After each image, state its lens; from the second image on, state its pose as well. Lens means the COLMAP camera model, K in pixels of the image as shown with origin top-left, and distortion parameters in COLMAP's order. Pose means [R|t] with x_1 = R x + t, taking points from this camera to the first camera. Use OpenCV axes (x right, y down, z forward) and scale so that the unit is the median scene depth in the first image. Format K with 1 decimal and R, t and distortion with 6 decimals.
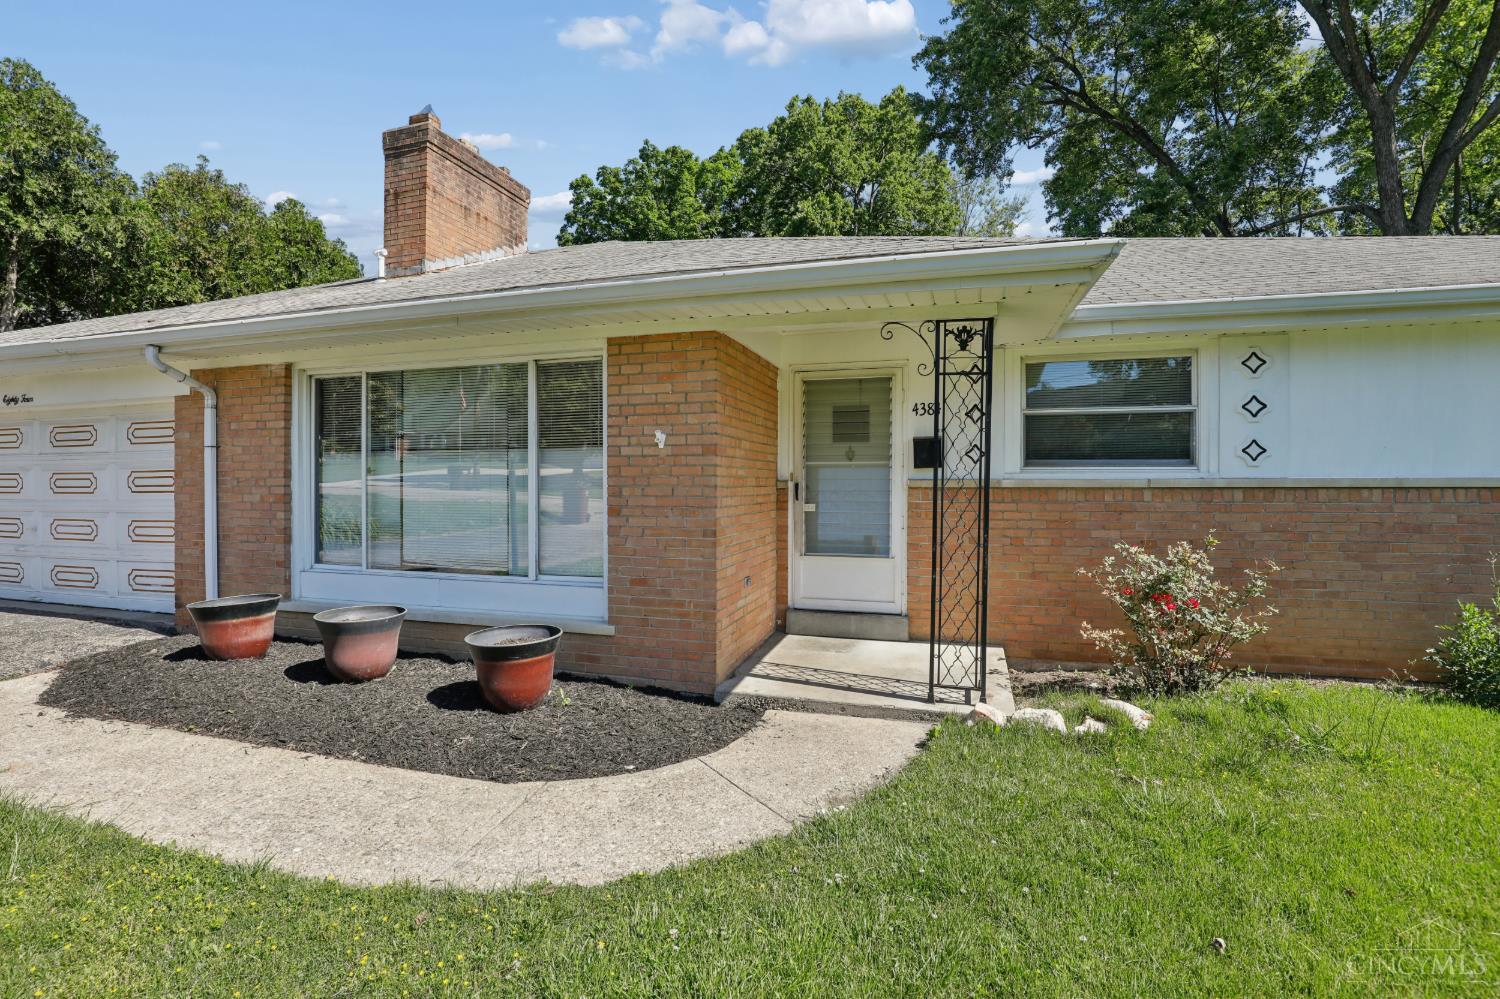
lens RADIAL K [[688.4, 0, 750.0], [0, 688.4, 499.5], [0, 0, 1]] dist [-0.034222, -0.000005]
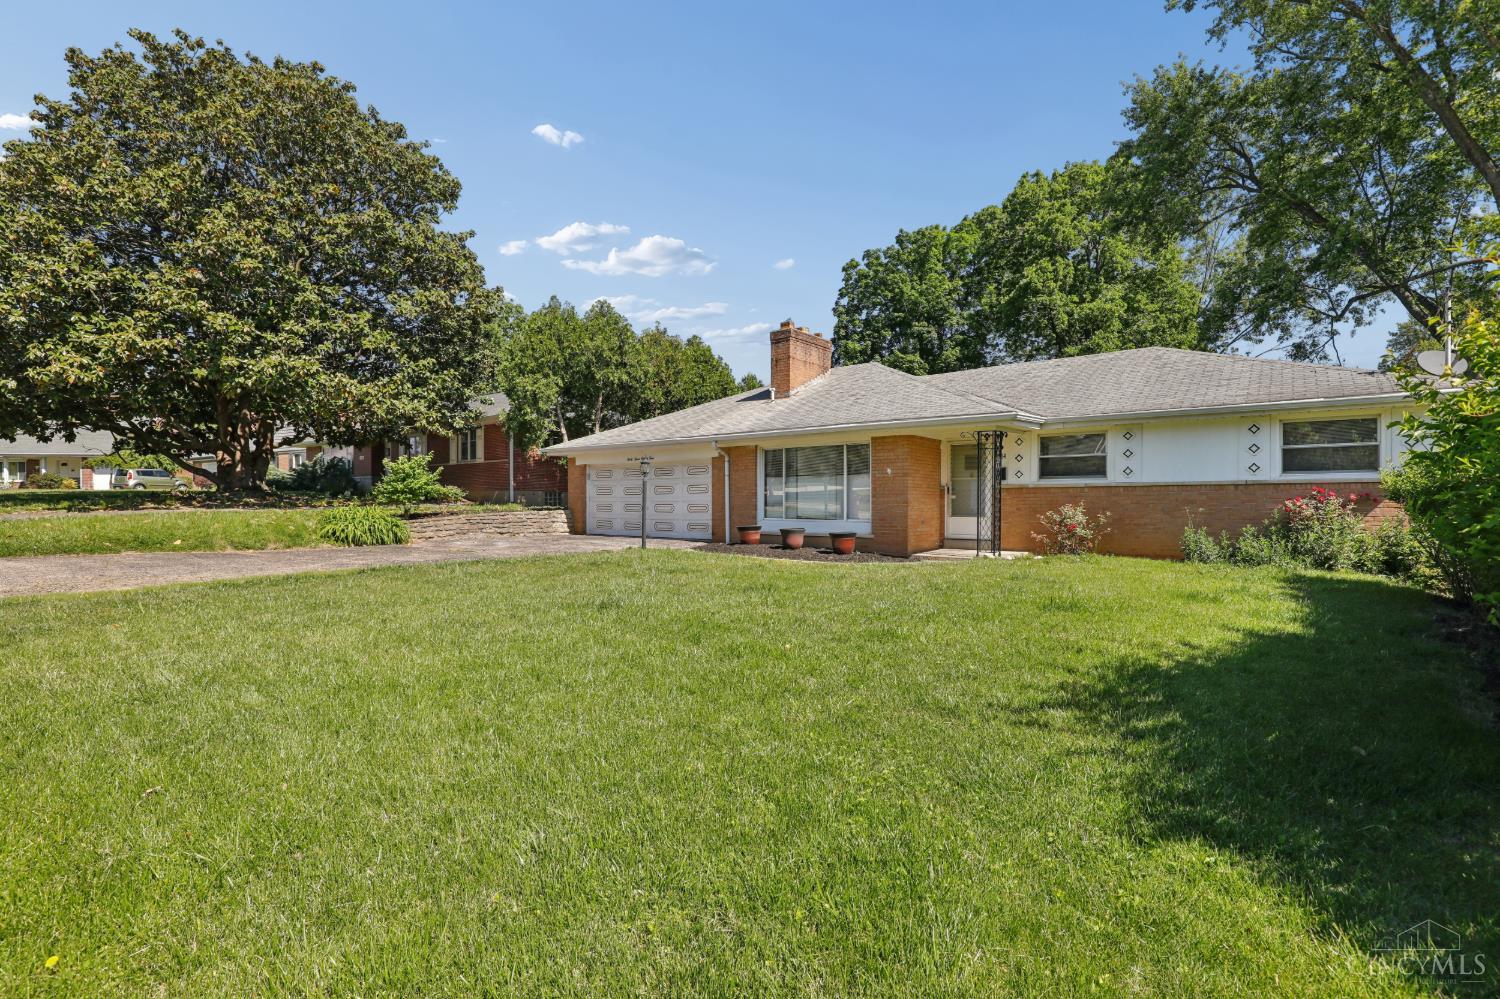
lens RADIAL K [[688.4, 0, 750.0], [0, 688.4, 499.5], [0, 0, 1]] dist [-0.034222, -0.000005]
pose [[0.929027, -0.002544, -0.370004, 0.144633], [-0.008036, 0.999602, -0.027048, 0.042164], [0.369926, 0.028102, 0.928636, -0.699918]]
